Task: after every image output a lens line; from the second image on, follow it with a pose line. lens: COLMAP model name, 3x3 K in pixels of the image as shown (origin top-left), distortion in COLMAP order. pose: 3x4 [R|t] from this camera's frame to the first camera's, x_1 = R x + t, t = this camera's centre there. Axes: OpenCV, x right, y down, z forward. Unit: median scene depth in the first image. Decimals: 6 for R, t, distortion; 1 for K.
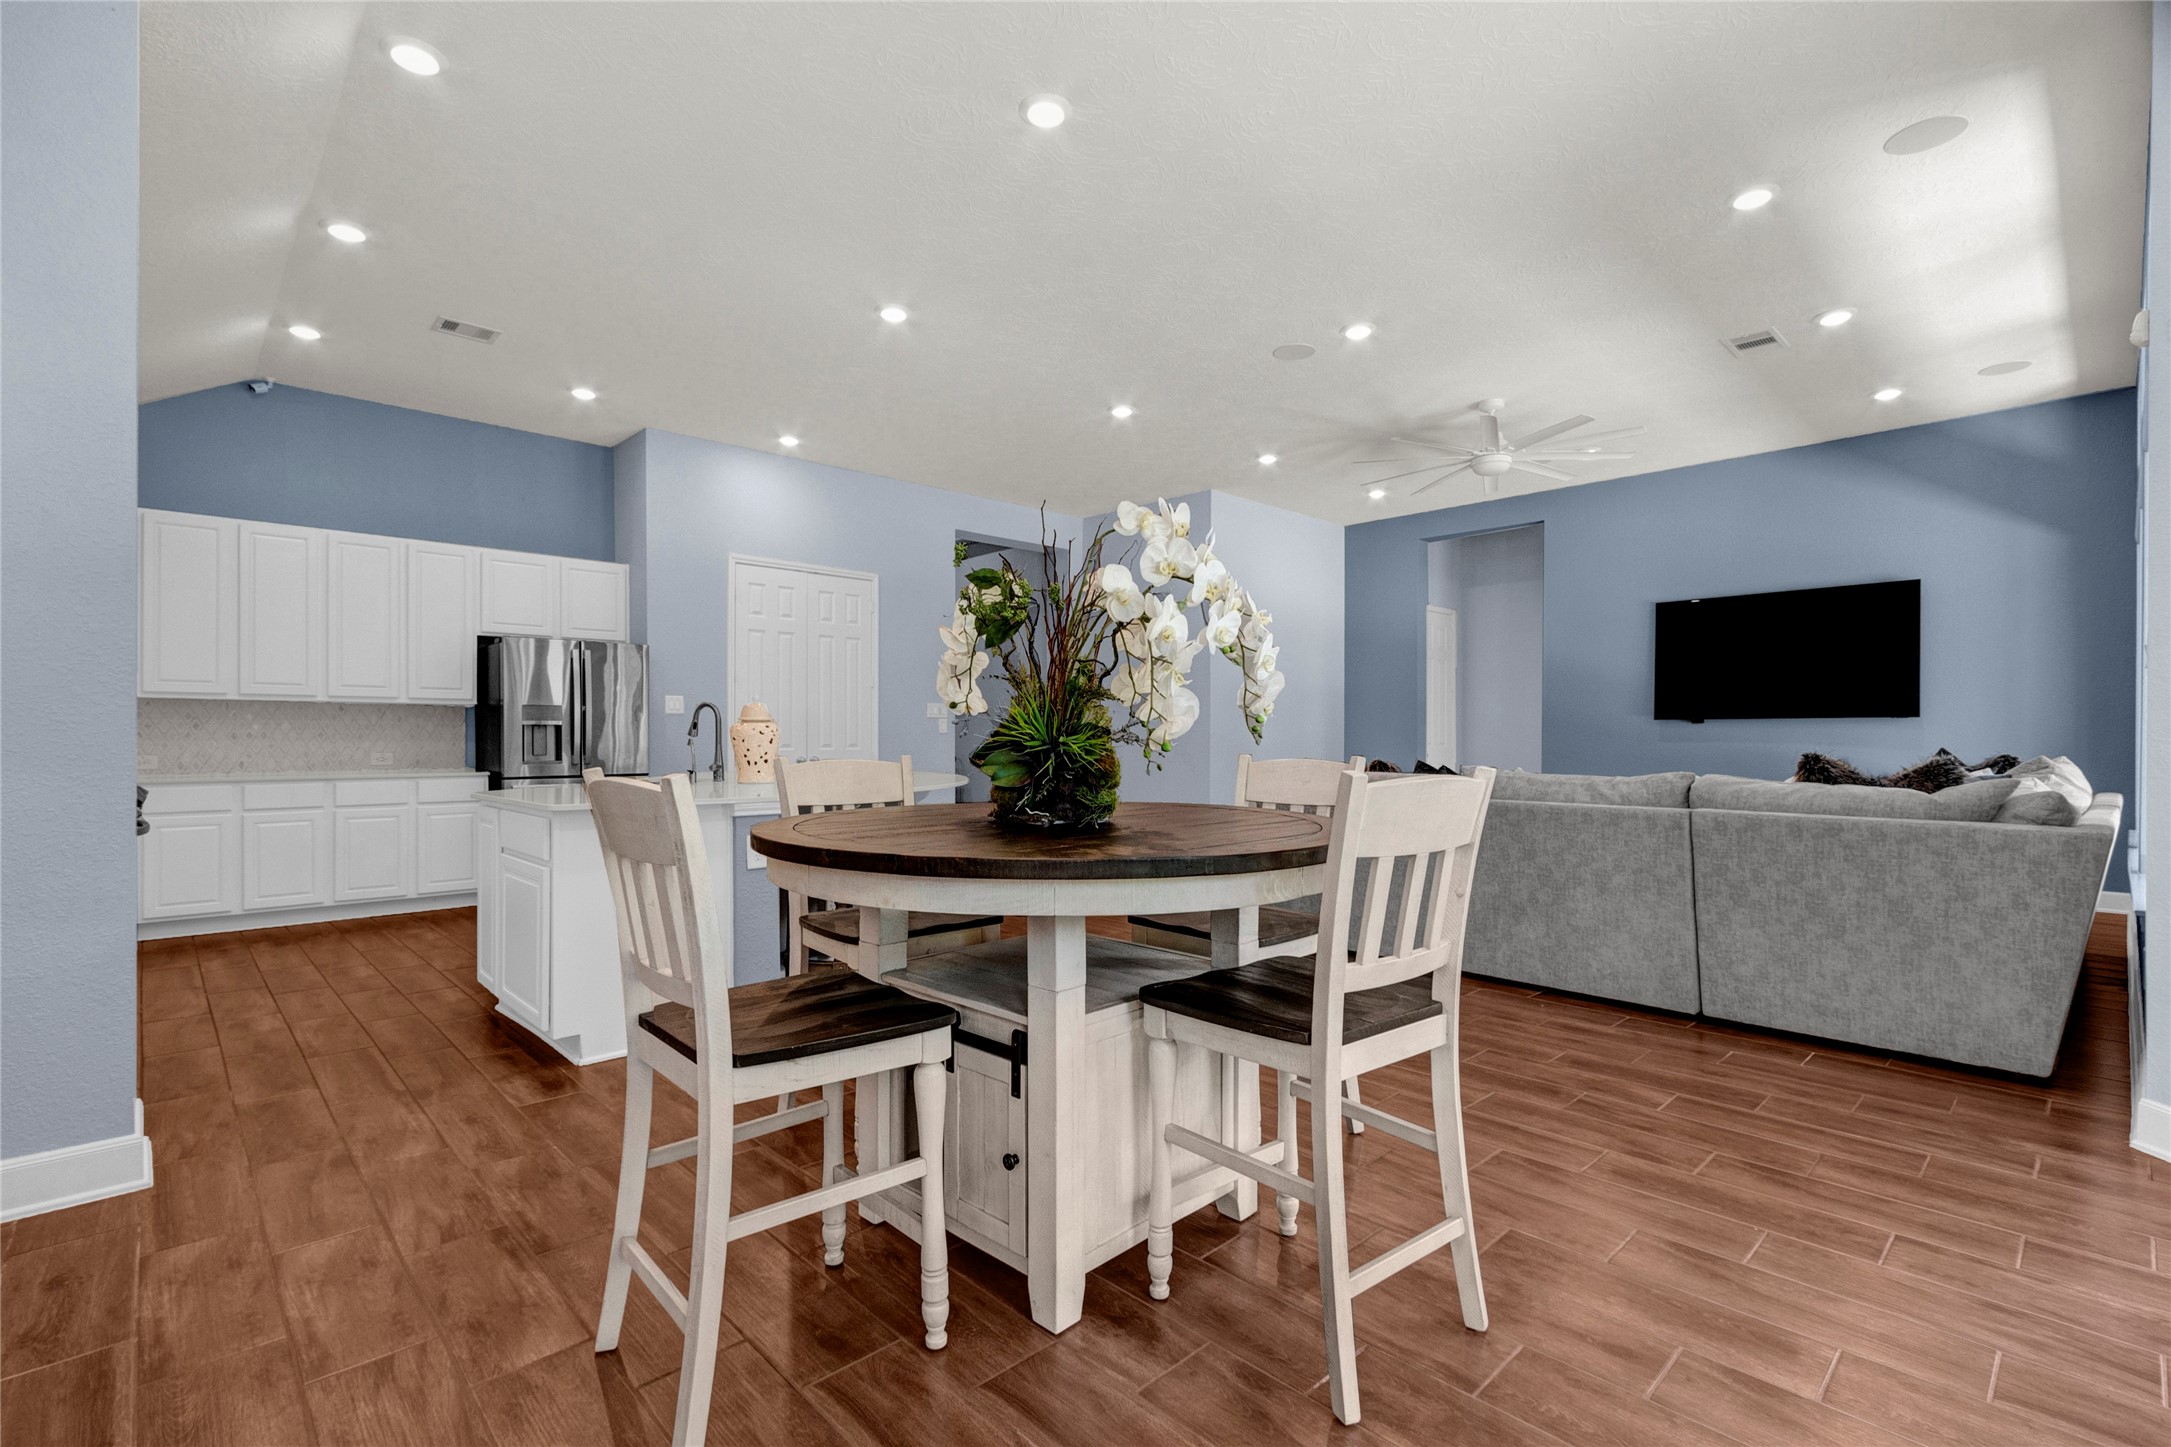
lens RADIAL K [[995.2, 0, 1094.2], [0, 995.2, 737.9], [0, 0, 1]] dist [-0.001116, 0.000045]
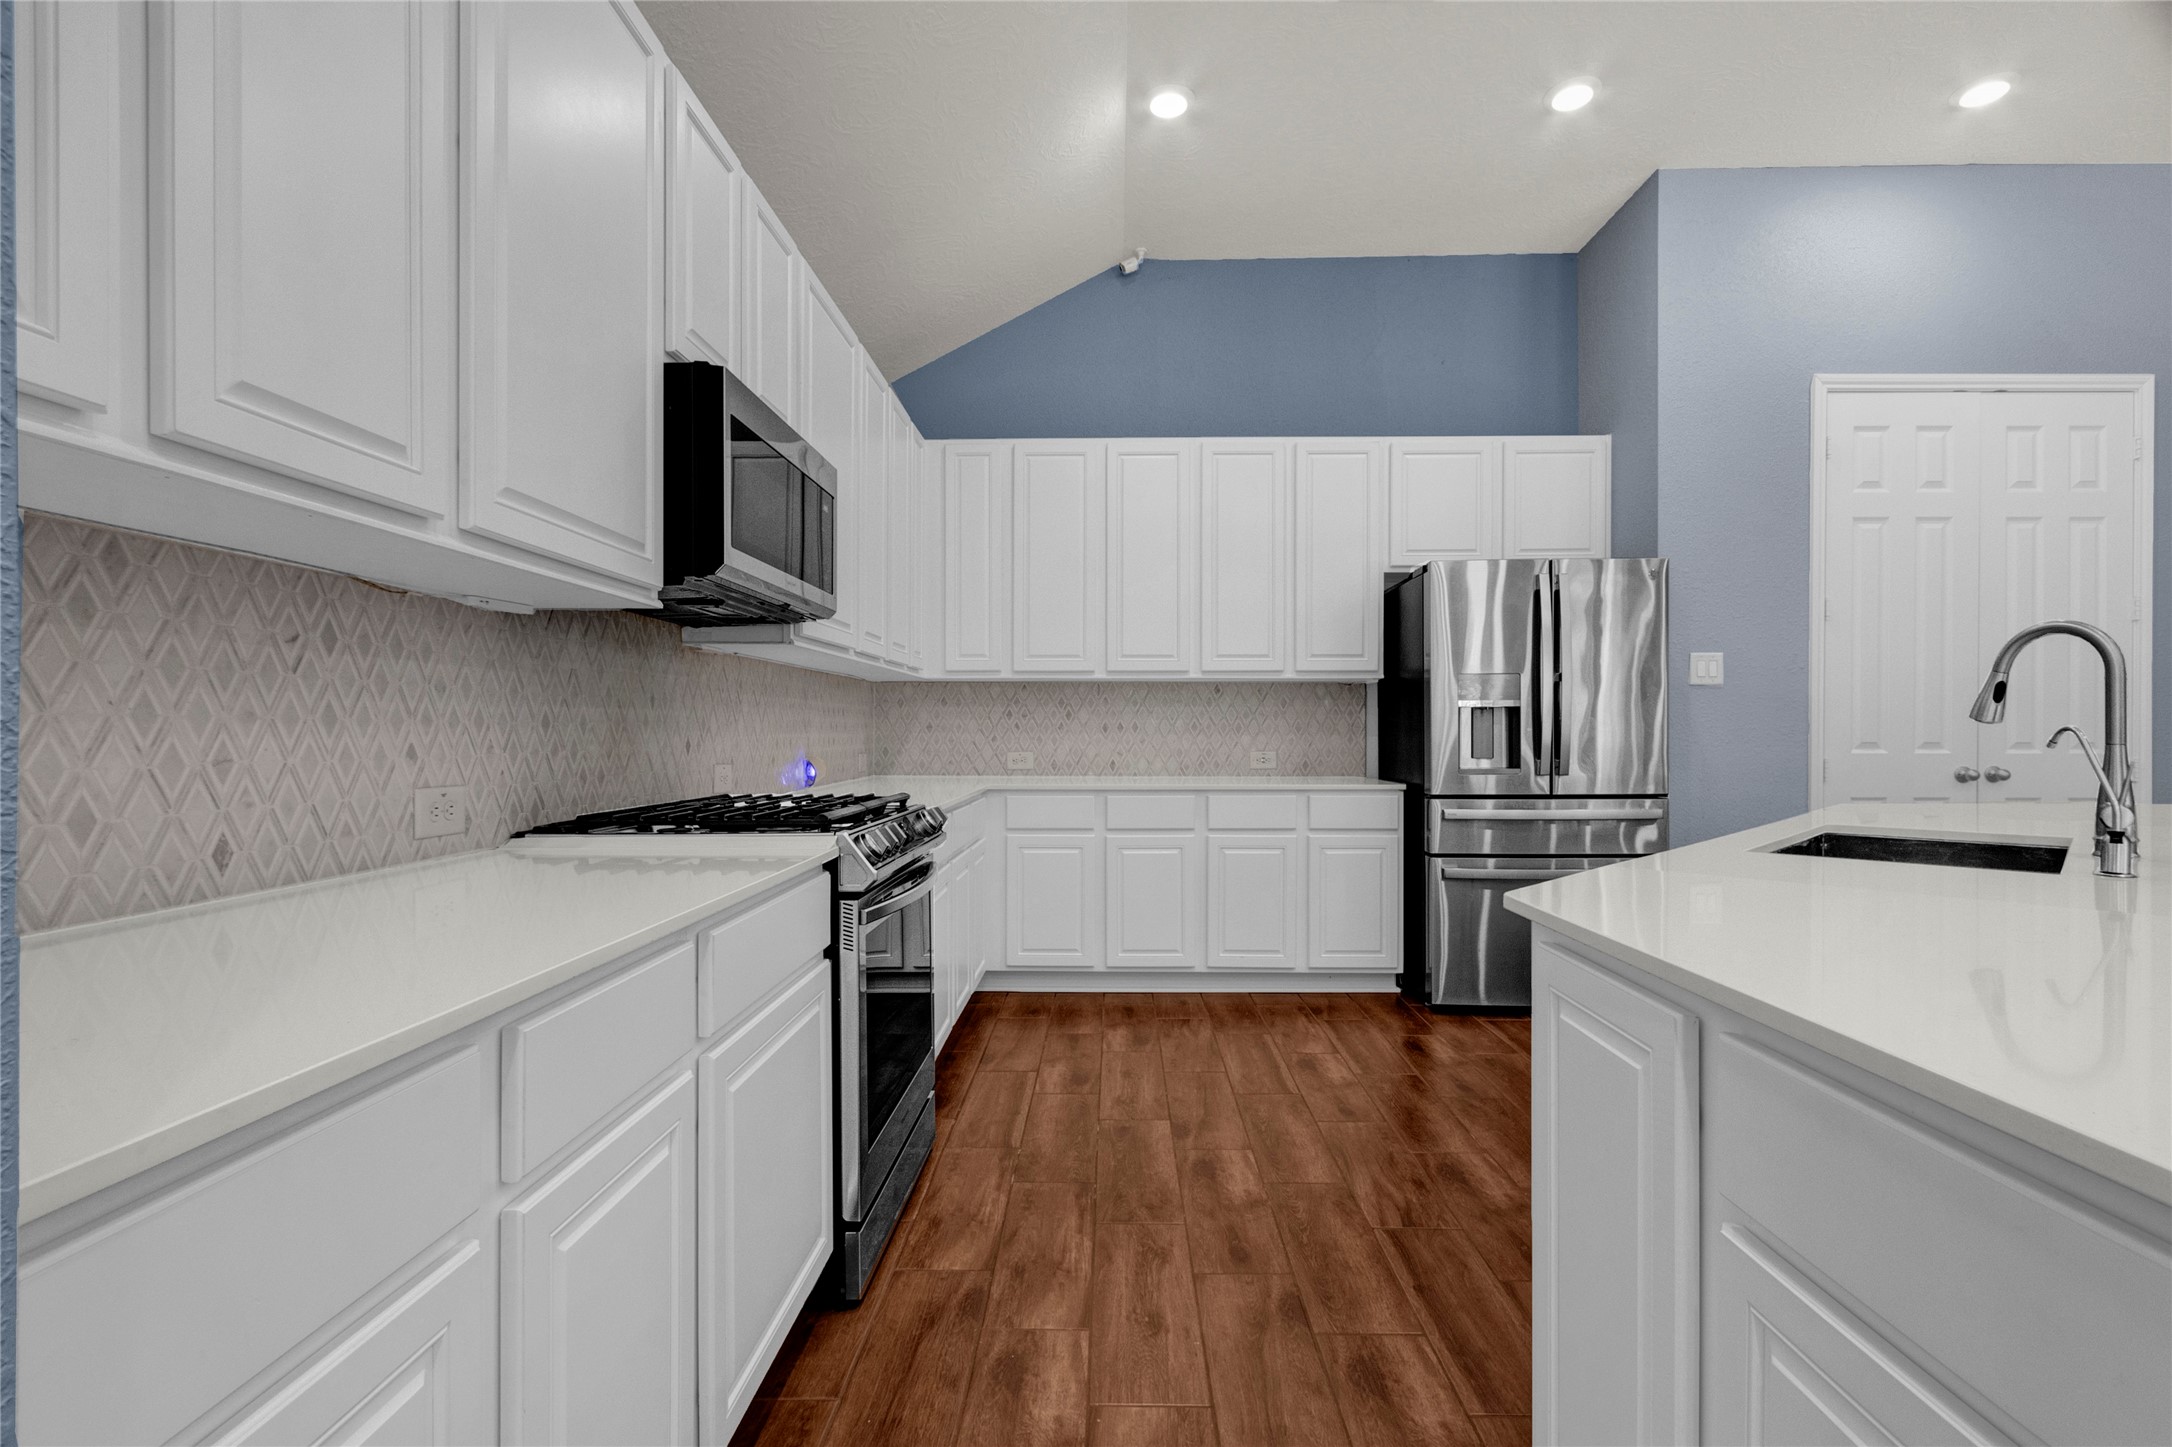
lens RADIAL K [[995.7, 0, 1094.7], [0, 995.7, 737.9], [0, 0, 1]] dist [-0.001116, 0.000045]
pose [[0.709578, 0.003579, -0.704618, -0.309842], [-0.001395, 0.999992, 0.003674, 0.002936], [0.704626, -0.001624, 0.709577, 0.423628]]
